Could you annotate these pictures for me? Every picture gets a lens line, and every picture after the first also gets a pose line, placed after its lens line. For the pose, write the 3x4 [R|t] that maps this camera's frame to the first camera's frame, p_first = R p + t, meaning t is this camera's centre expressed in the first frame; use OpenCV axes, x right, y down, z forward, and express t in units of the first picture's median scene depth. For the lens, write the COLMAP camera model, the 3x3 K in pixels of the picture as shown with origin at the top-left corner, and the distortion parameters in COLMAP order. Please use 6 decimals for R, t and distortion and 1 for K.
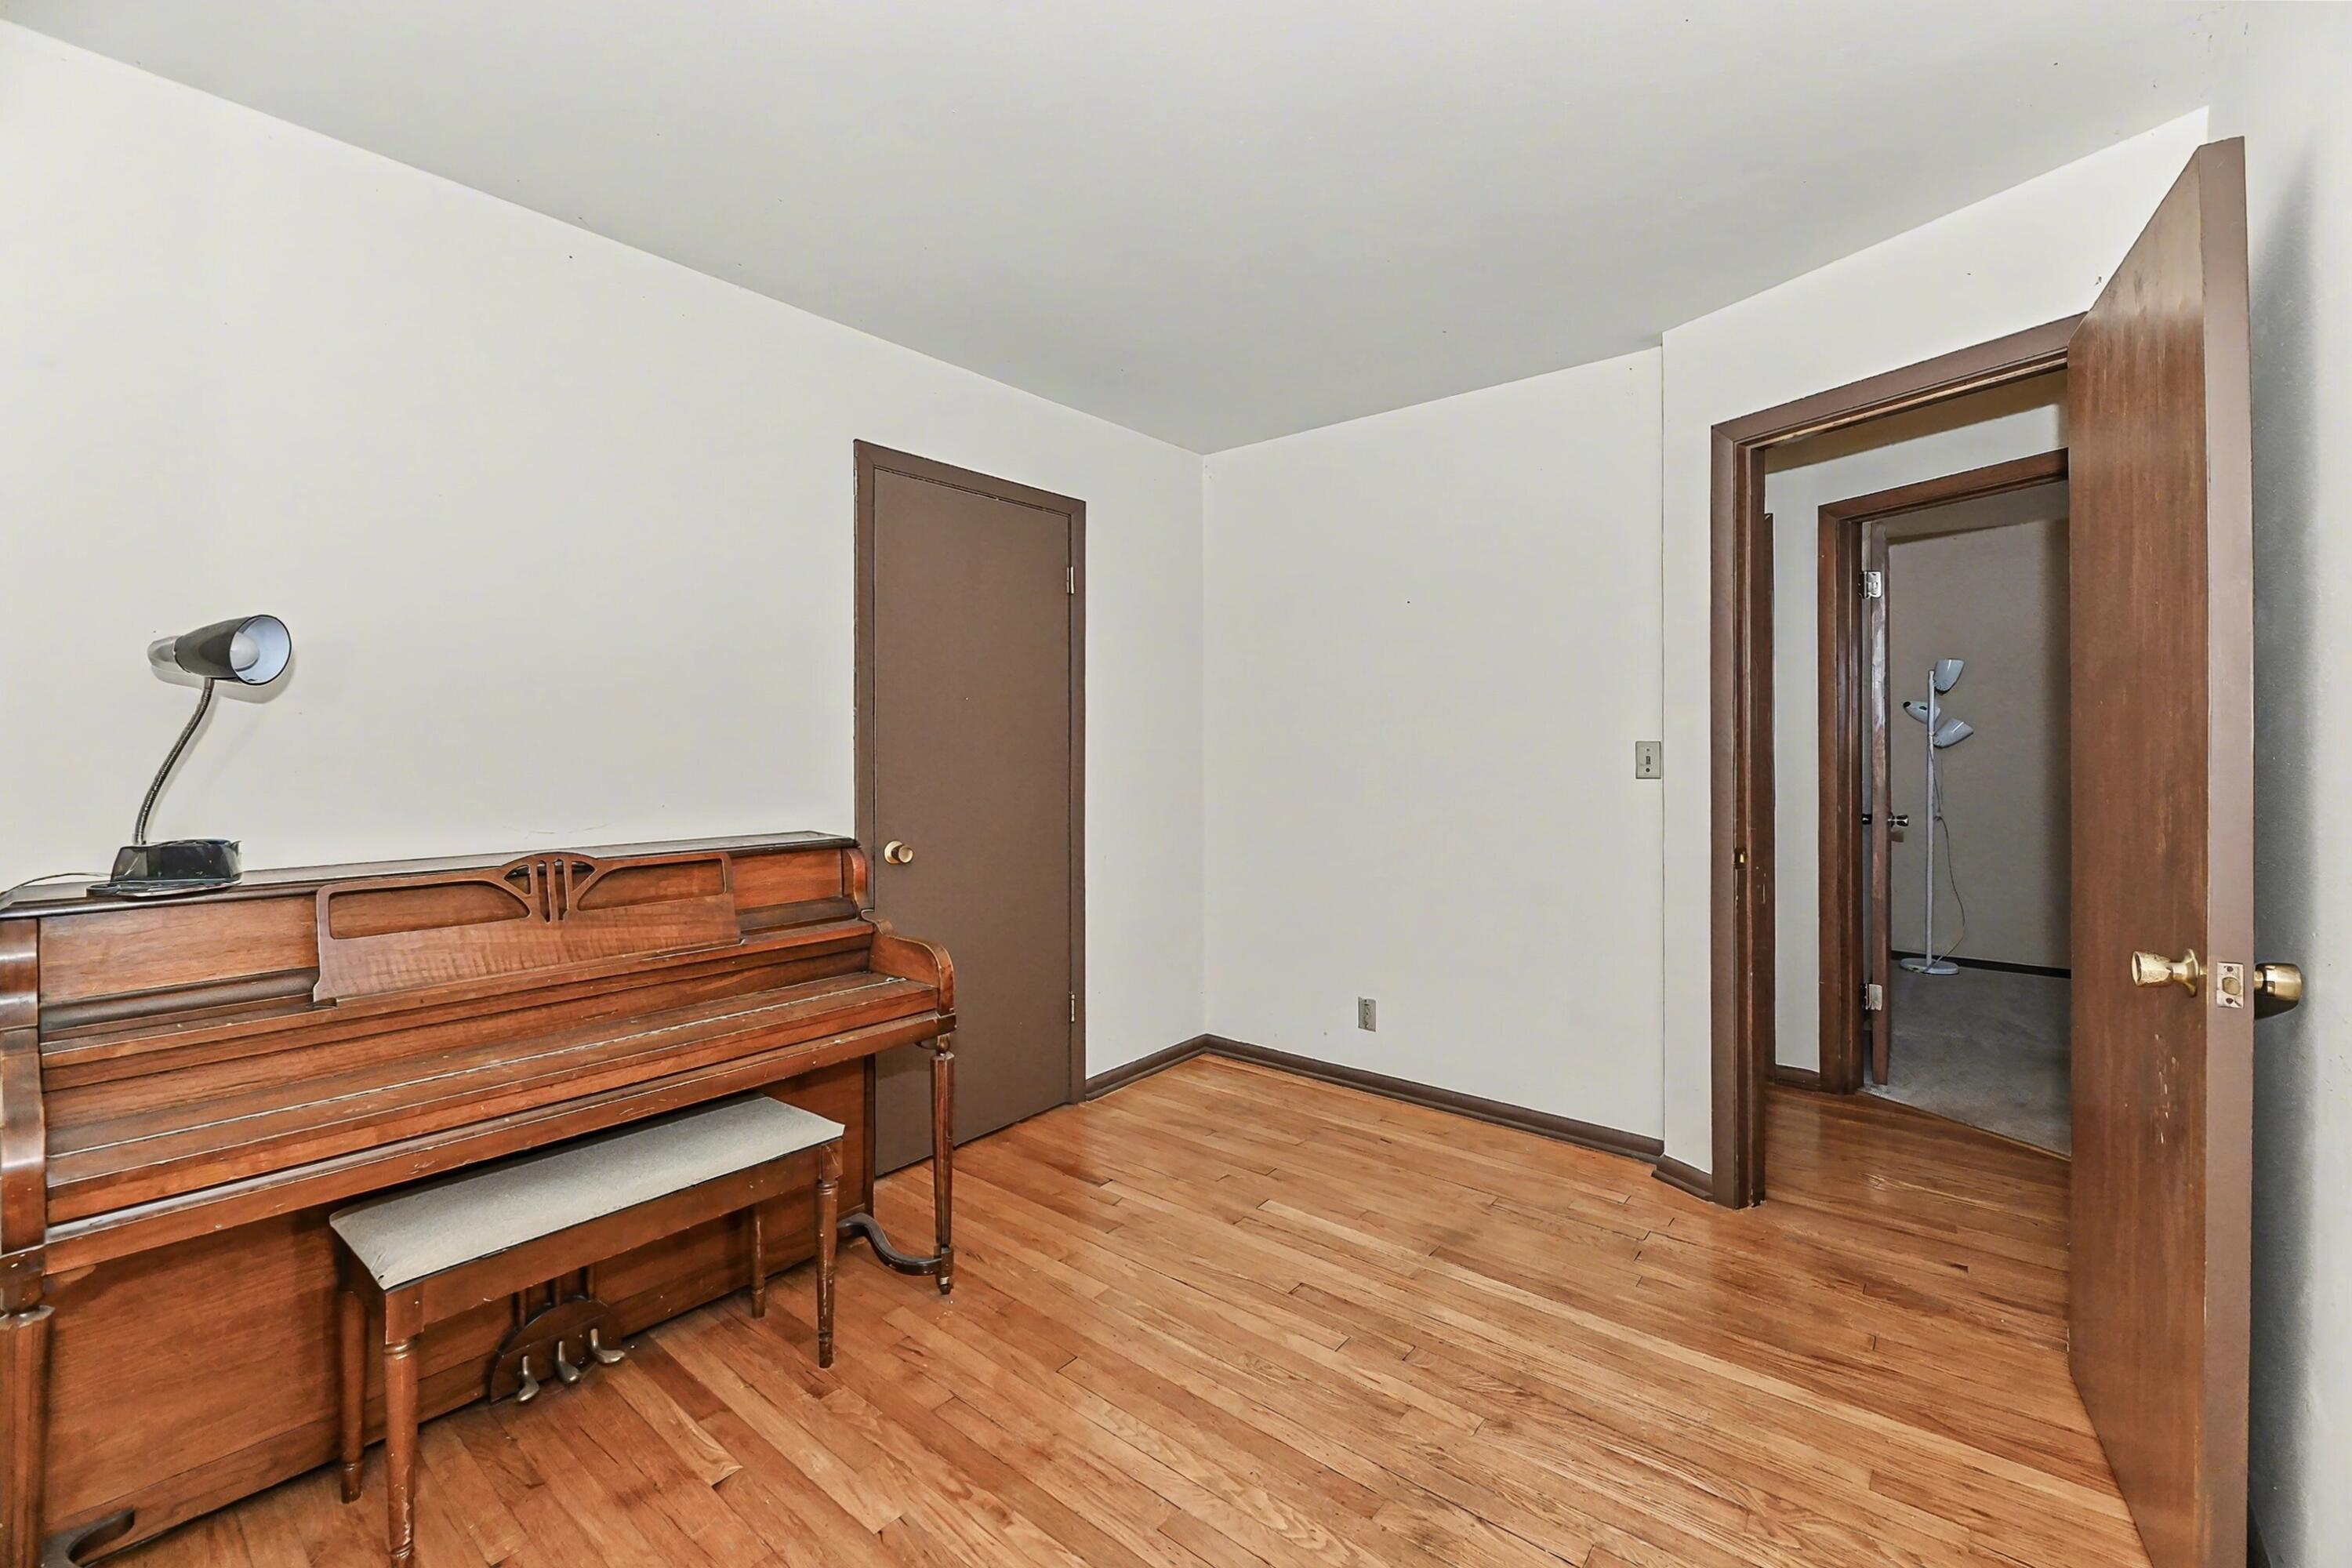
lens RADIAL K [[970.8, 0, 1172.6], [0, 970.8, 758.4], [0, 0, 1]] dist [0.000466, -0.000281]
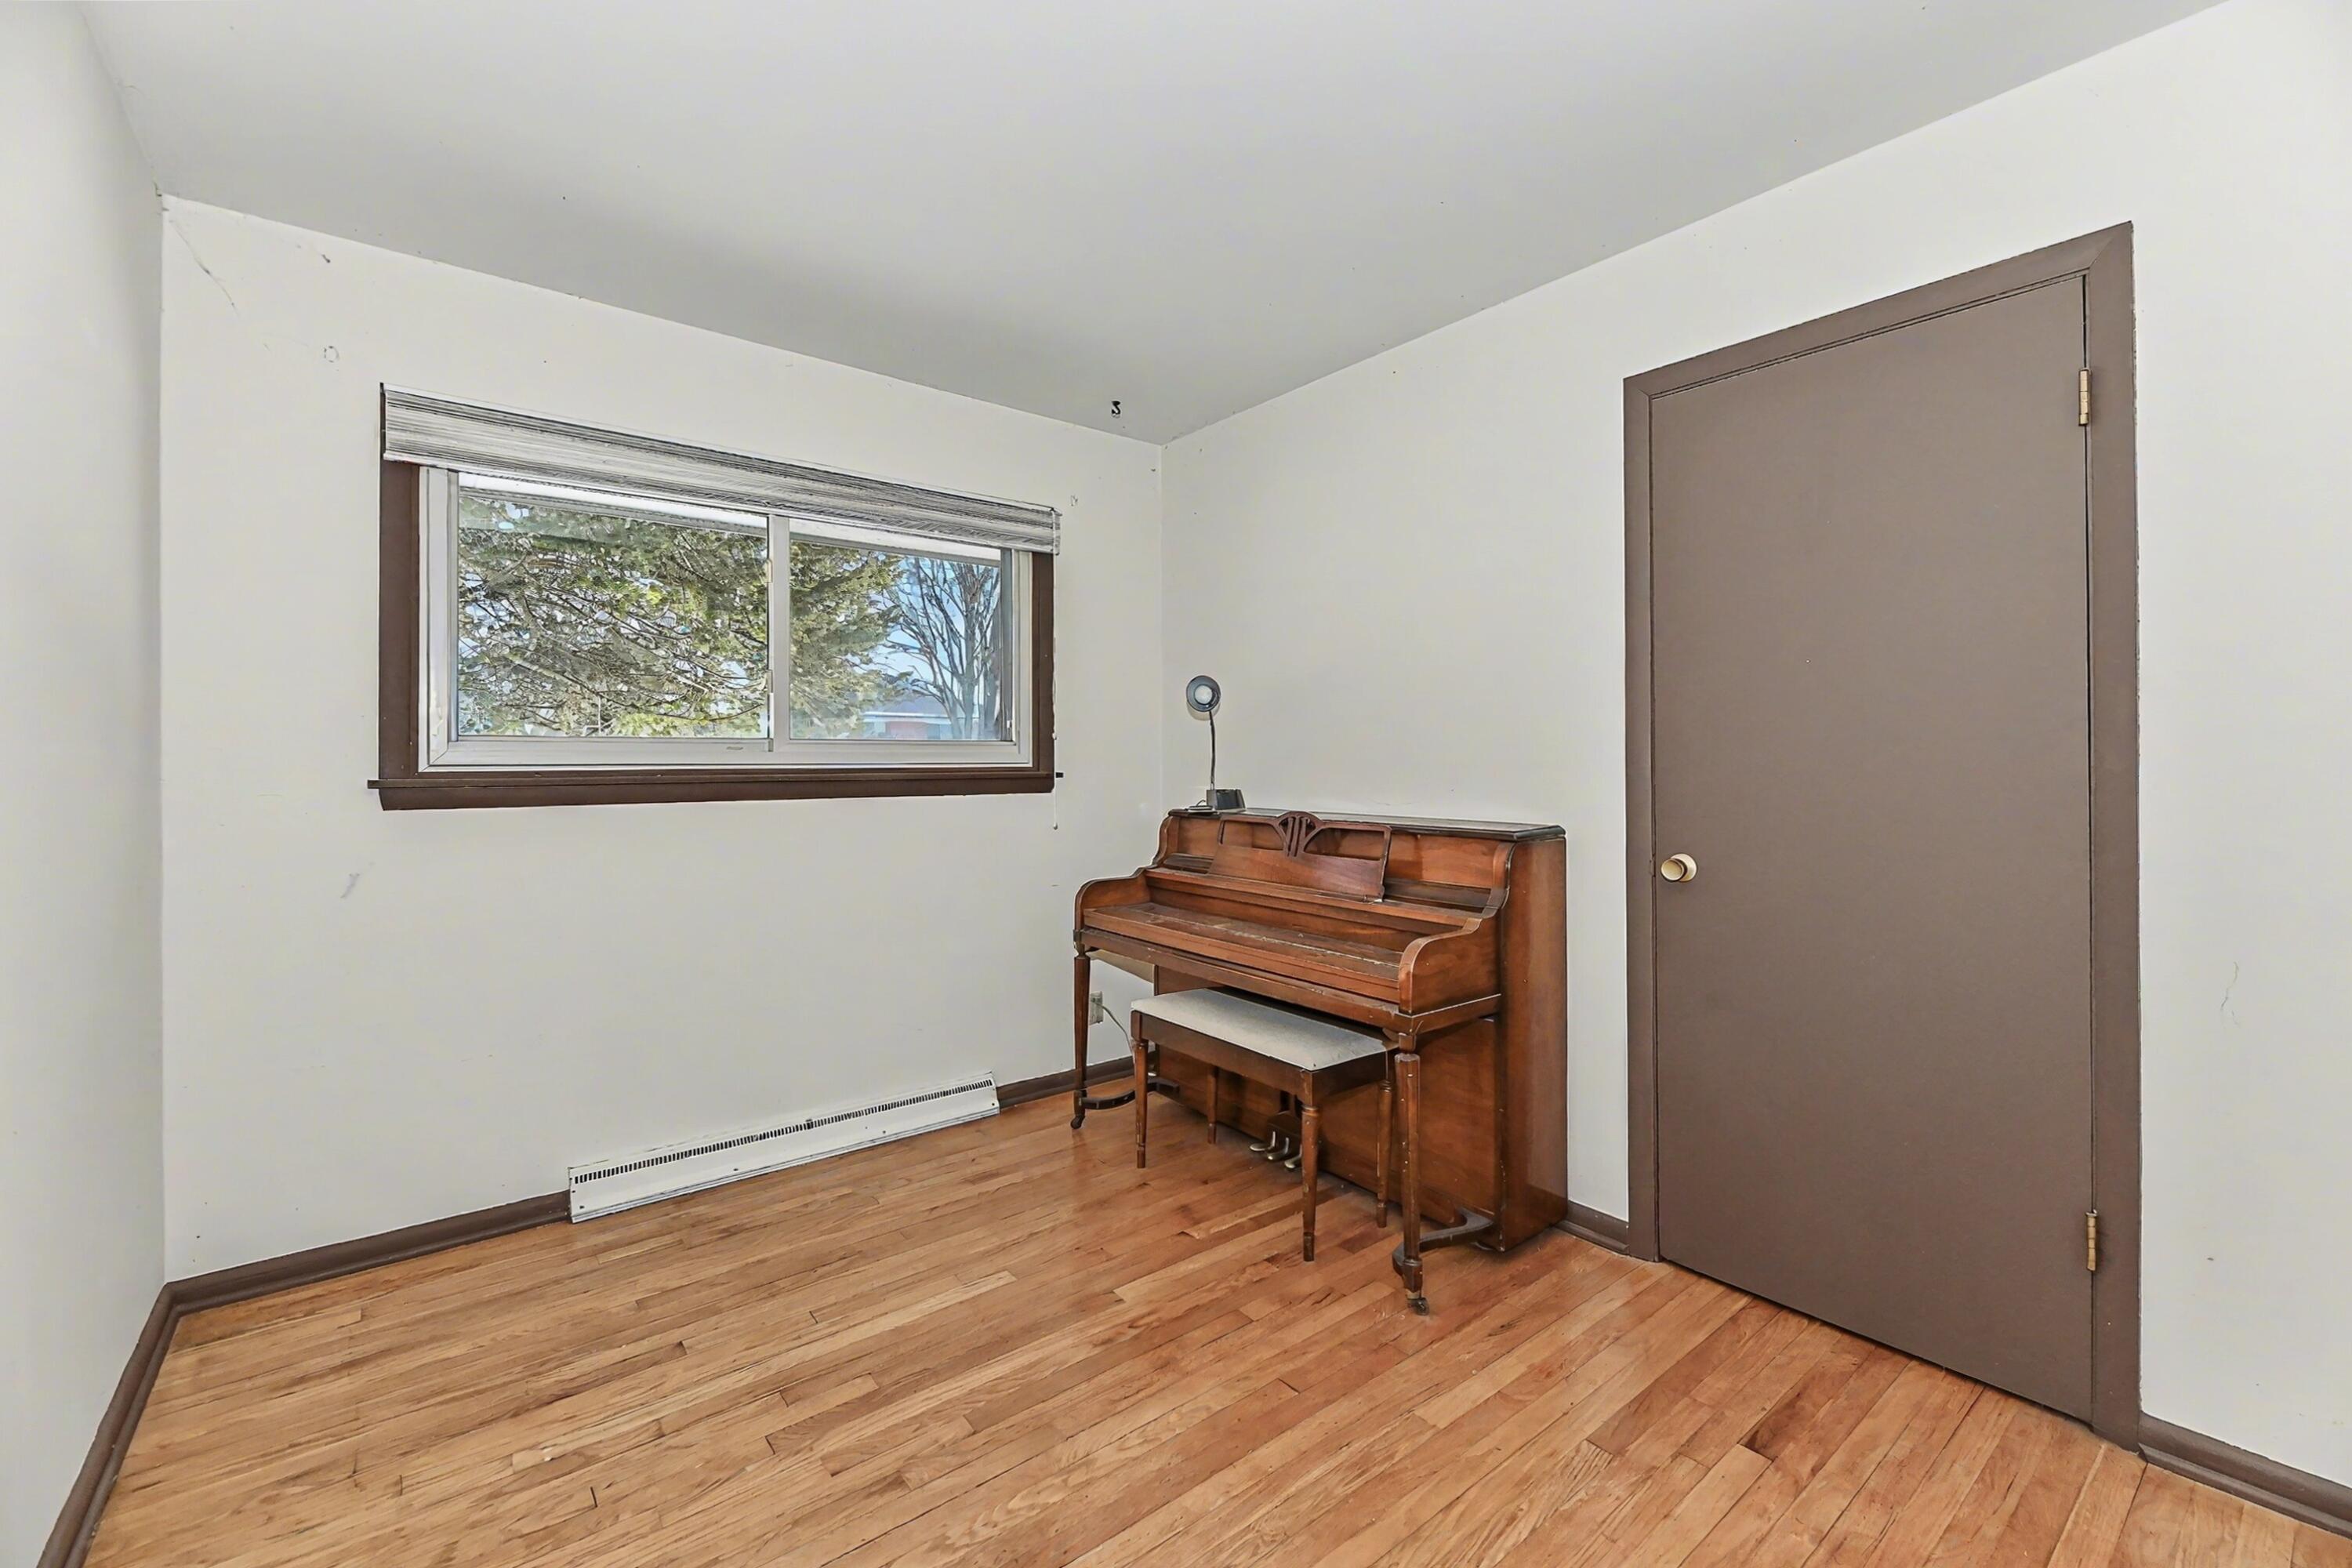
lens RADIAL K [[970.8, 0, 1172.6], [0, 970.8, 758.4], [0, 0, 1]] dist [0.000466, -0.000281]
pose [[-0.194902, 0.001767, -0.980821, 0.890506], [-0.012616, 0.999911, 0.004308, 0.010887], [0.980742, 0.013213, -0.194863, 1.130375]]
